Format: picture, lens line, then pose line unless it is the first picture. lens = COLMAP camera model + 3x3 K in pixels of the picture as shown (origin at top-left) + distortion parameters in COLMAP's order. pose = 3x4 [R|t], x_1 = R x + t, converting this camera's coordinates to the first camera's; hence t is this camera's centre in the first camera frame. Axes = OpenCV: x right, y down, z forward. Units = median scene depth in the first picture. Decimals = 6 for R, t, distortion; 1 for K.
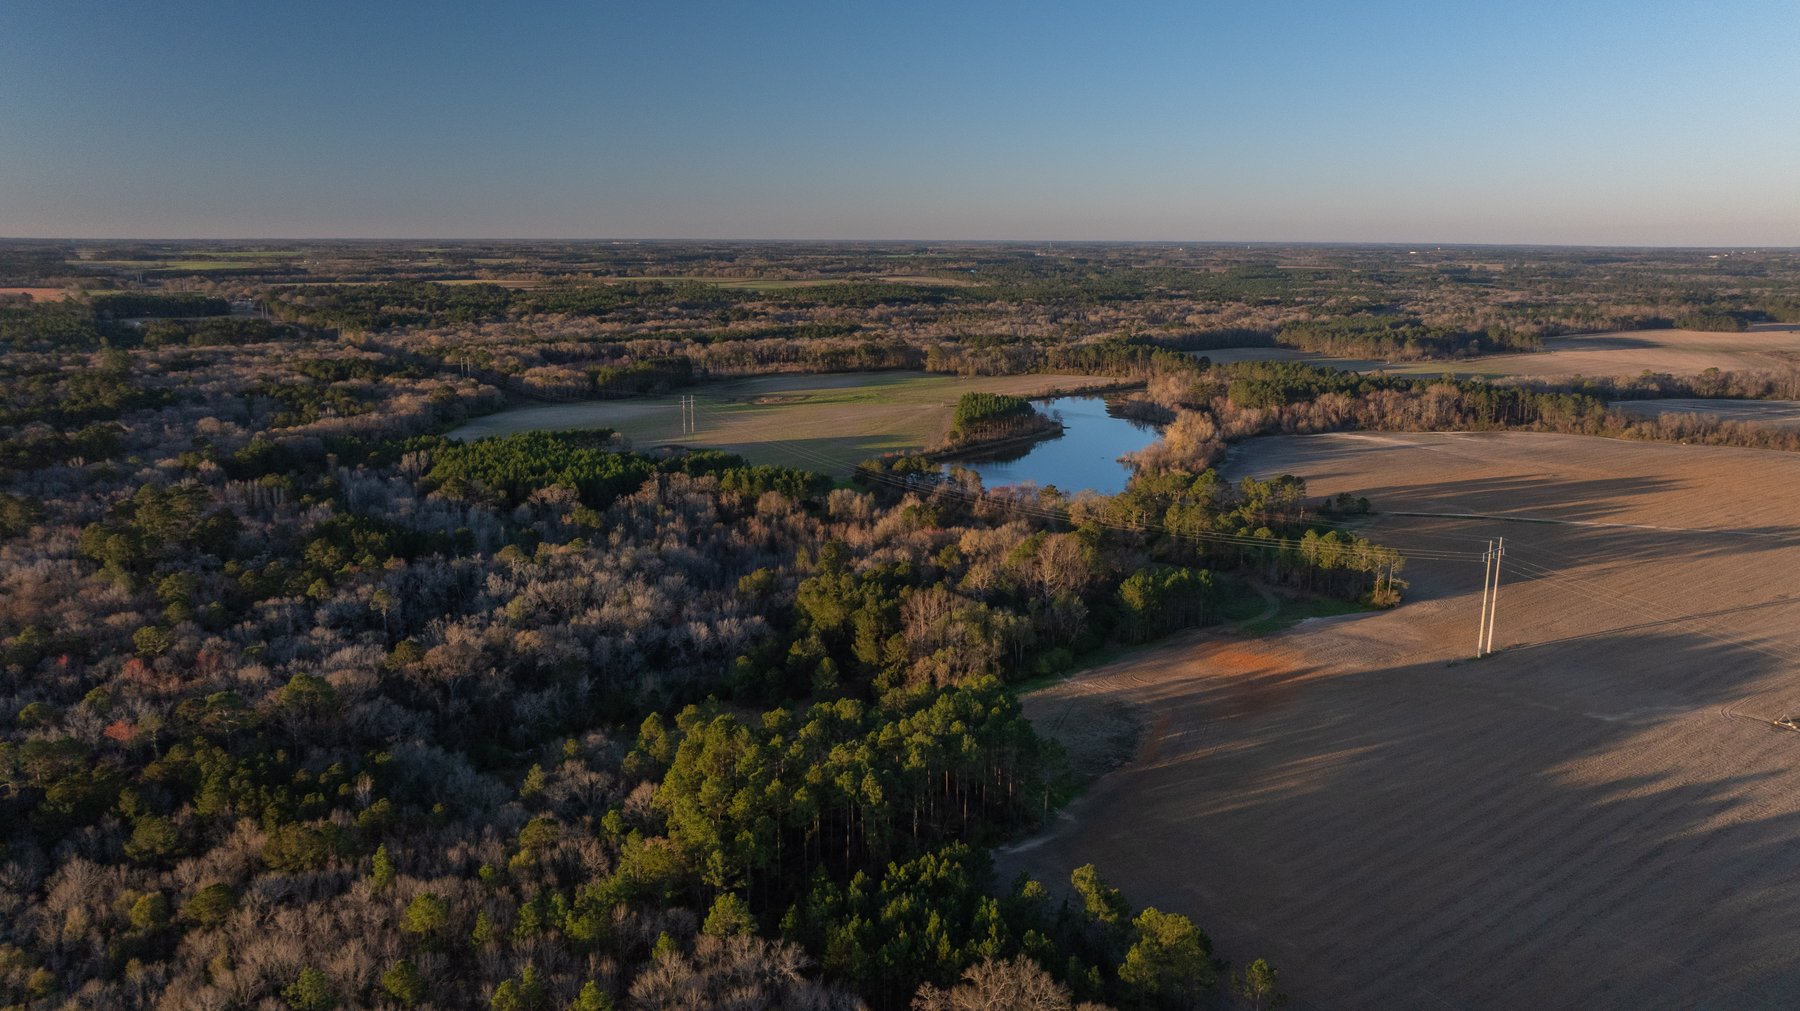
lens RADIAL K [[1238.3, 0, 900.0], [0, 1238.3, 505.5], [0, 0, 1]] dist [-0.005289, -0.026569]
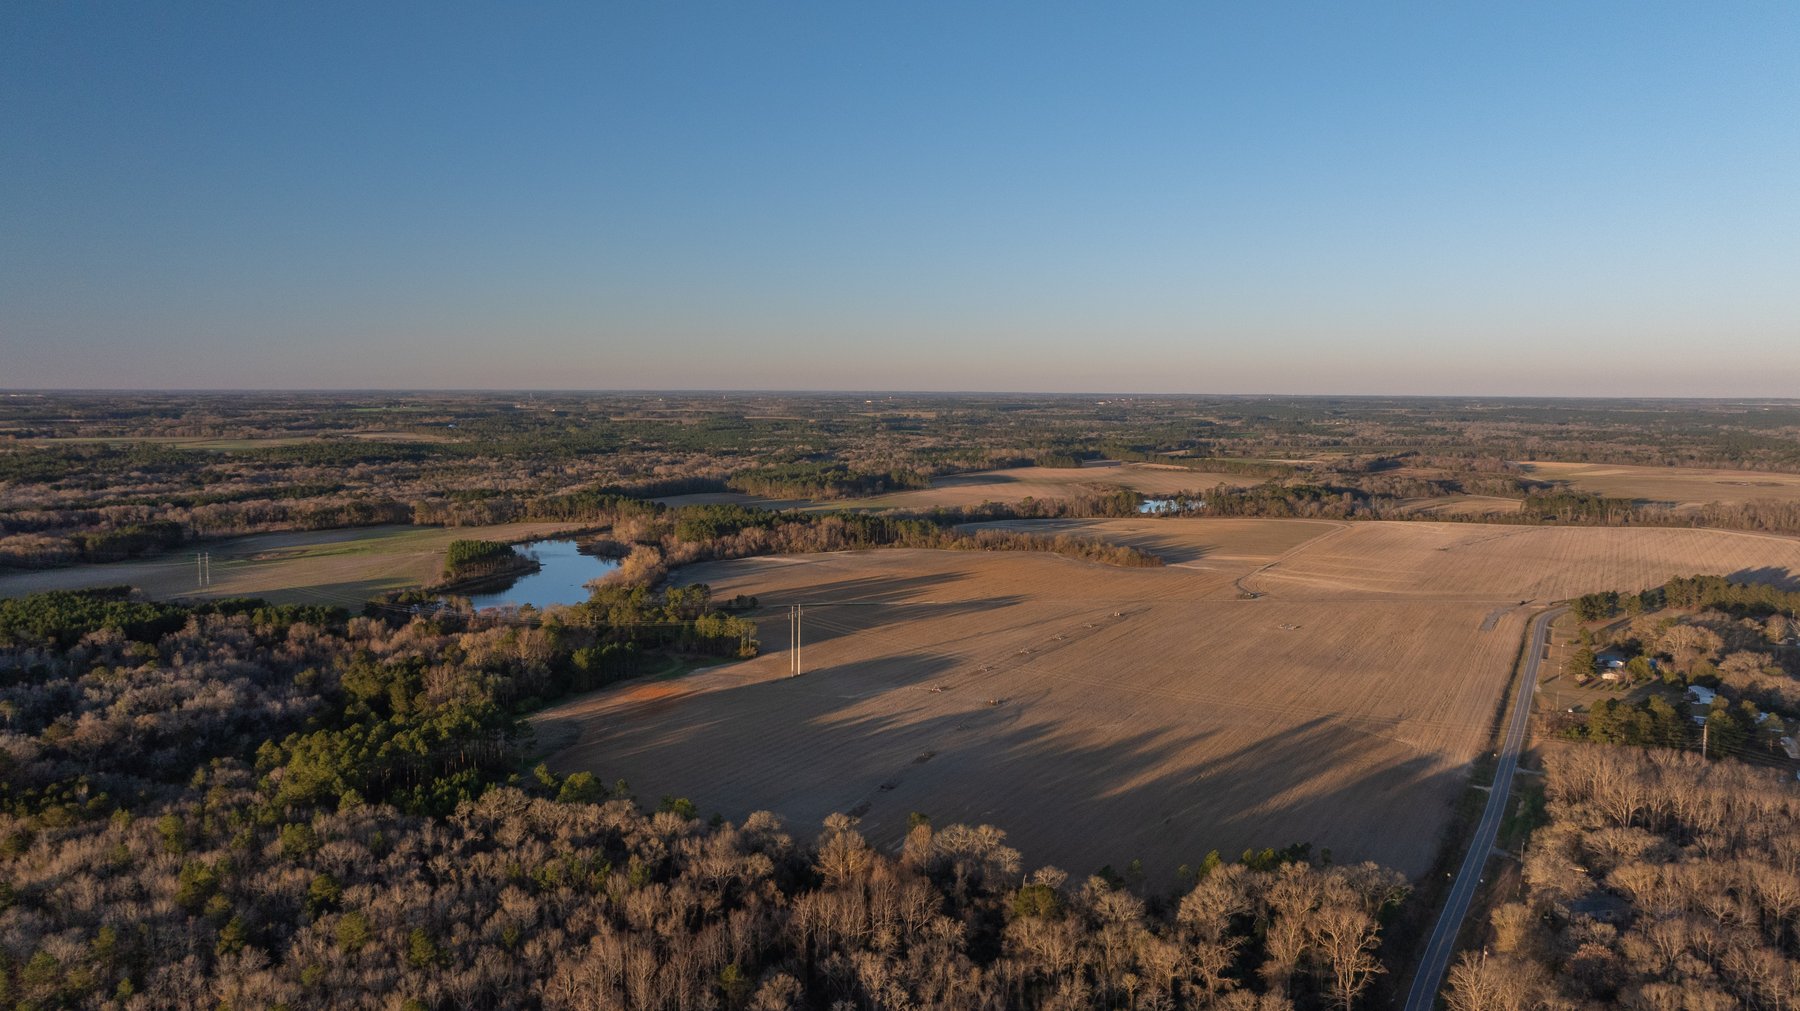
lens RADIAL K [[1238.3, 0, 900.0], [0, 1238.3, 505.5], [0, 0, 1]] dist [-0.005289, -0.026569]
pose [[0.918478, -0.036903, 0.393747, -0.017662], [0.082683, 0.991552, -0.099942, 0.025795], [-0.386732, 0.124351, 0.913770, -0.221222]]
